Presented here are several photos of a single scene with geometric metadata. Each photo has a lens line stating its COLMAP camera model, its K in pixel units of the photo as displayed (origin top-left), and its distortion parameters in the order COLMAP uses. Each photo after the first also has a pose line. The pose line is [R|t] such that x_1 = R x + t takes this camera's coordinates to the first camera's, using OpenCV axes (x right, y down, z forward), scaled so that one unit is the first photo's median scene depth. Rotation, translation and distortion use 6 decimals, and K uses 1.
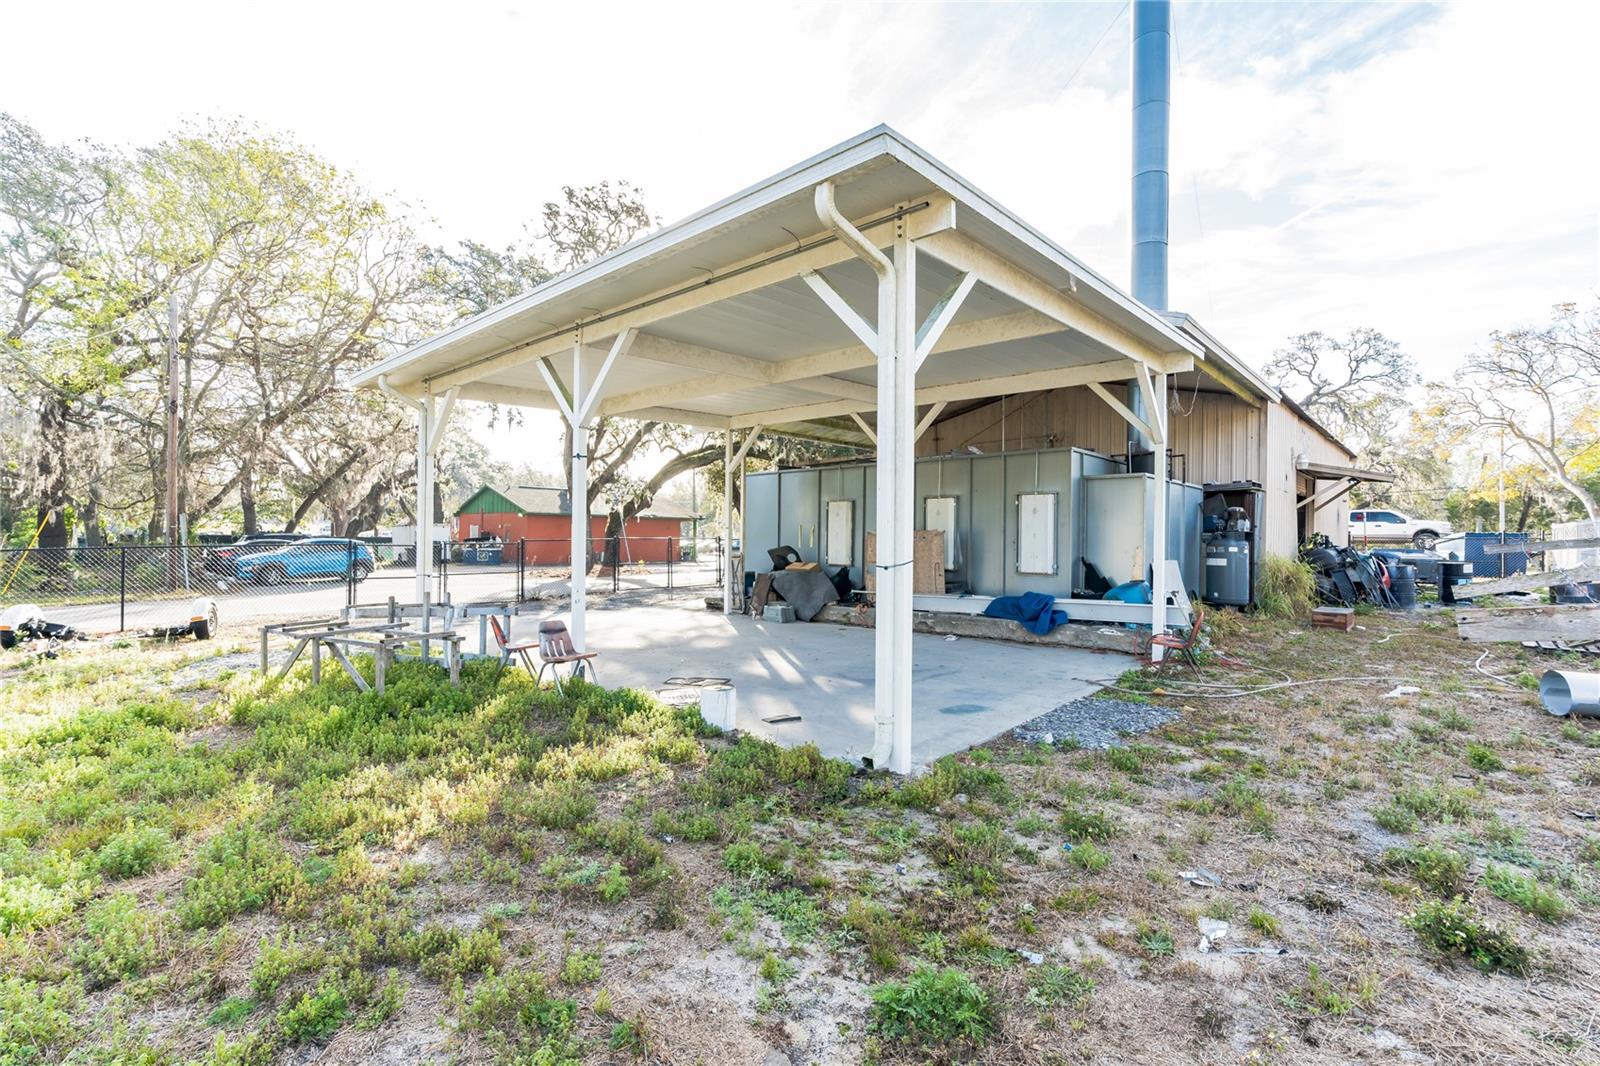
lens RADIAL K [[735.0, 0, 800.1], [0, 735.0, 536.6], [0, 0, 1]] dist [-0.022720, 0.000742]
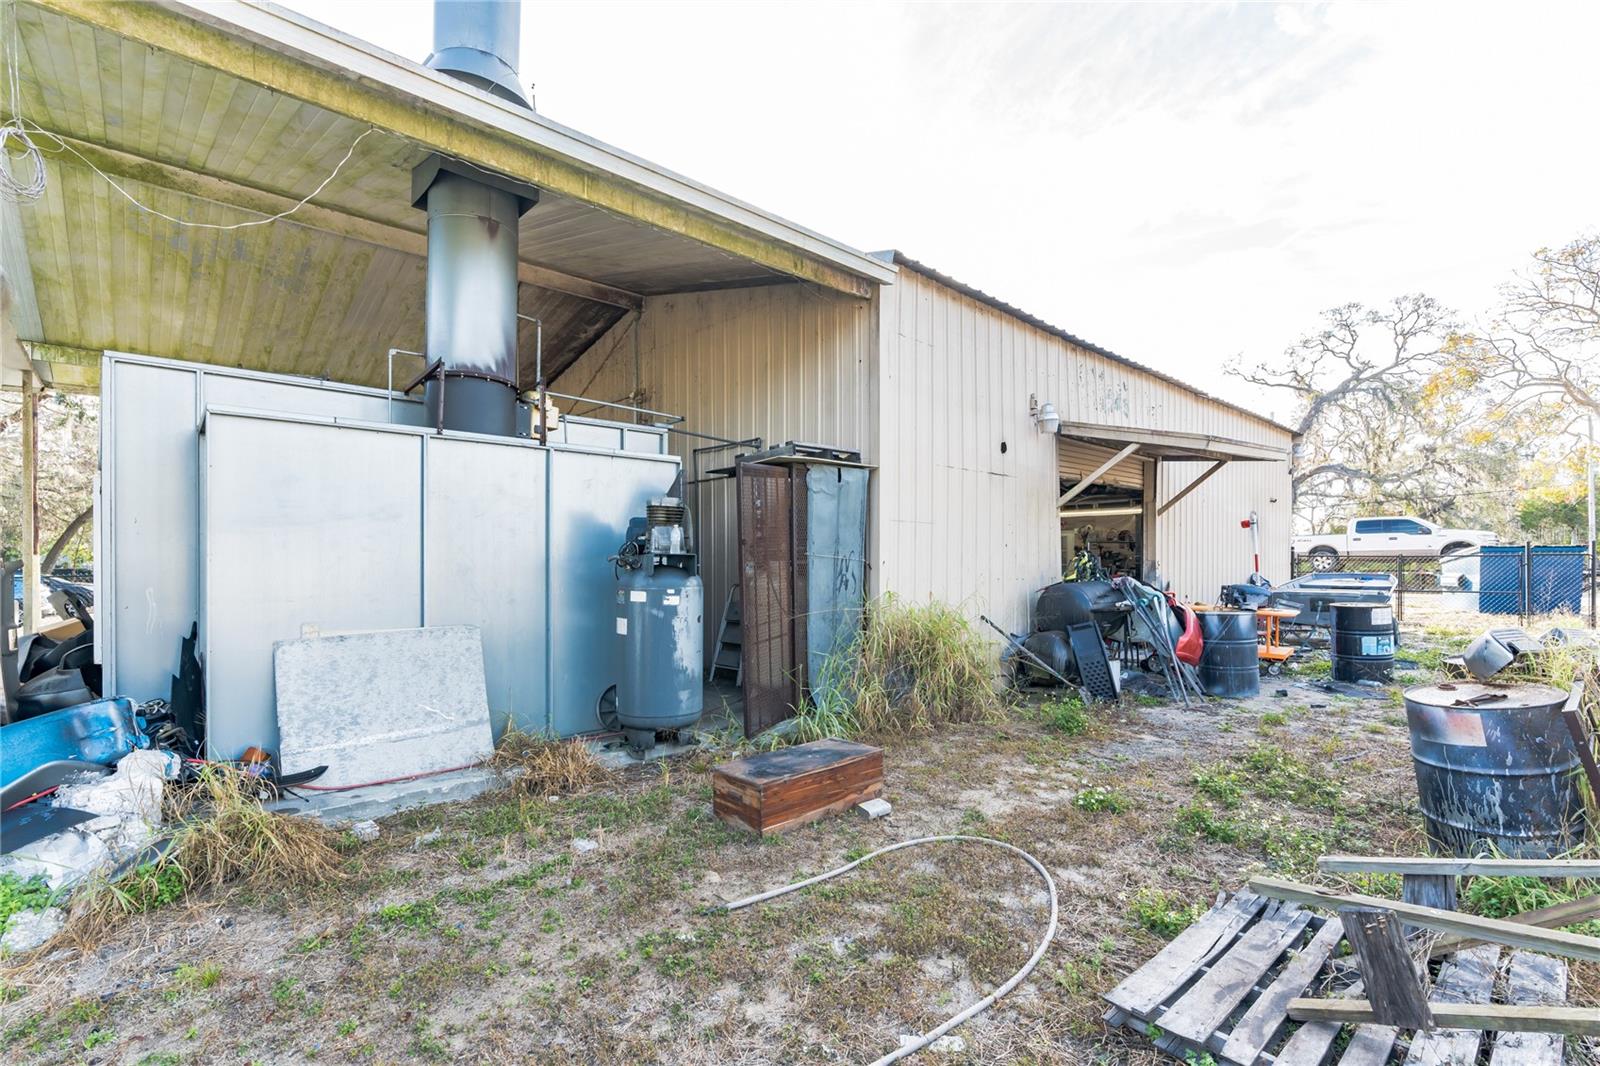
lens RADIAL K [[735.0, 0, 800.5], [0, 735.0, 562.0], [0, 0, 1]] dist [-0.022720, 0.000742]
pose [[0.995902, -0.010588, -0.089817, 0.213171], [0.011100, 0.999925, 0.005204, -0.001101], [0.089755, -0.006179, 0.995945, 0.171532]]
